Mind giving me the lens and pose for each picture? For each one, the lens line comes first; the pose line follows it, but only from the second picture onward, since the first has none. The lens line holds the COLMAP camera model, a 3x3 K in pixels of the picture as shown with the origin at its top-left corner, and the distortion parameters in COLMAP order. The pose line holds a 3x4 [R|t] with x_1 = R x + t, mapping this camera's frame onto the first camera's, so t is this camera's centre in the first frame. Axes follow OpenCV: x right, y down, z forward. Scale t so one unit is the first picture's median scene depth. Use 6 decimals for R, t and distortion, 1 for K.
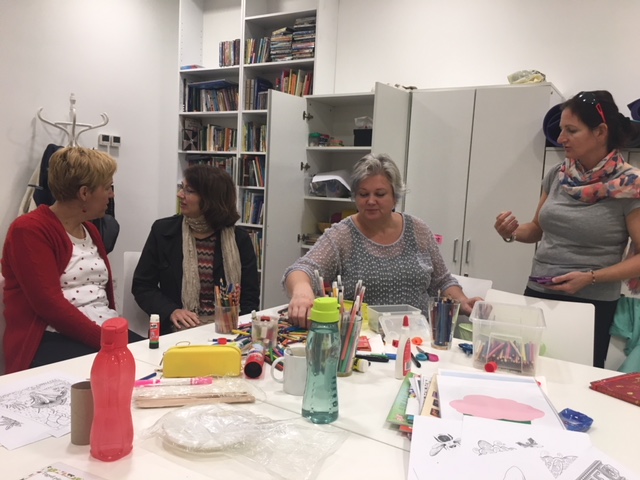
lens RADIAL K [[541.1, 0, 318.1], [0, 541.1, 236.6], [0, 0, 1]] dist [0.080929, -0.109269]
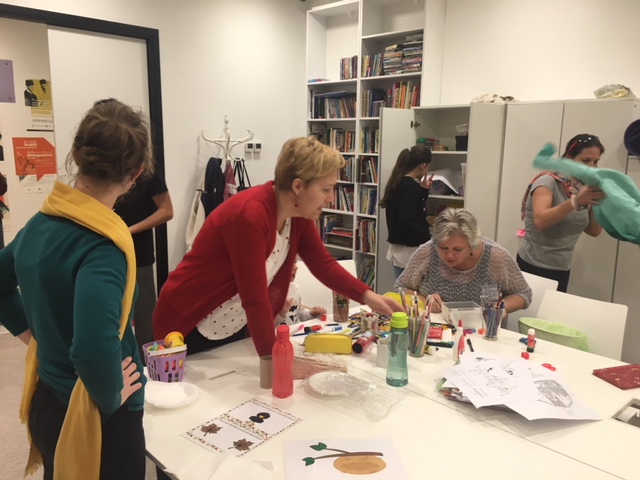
lens RADIAL K [[541.1, 0, 319.5], [0, 541.1, 239.6], [0, 0, 1]] dist [0.080929, -0.109269]
pose [[0.974466, 0.001994, -0.224528, 0.048143], [0.015888, 0.996842, 0.077805, -0.078914], [0.223974, -0.079385, 0.971357, -0.211173]]
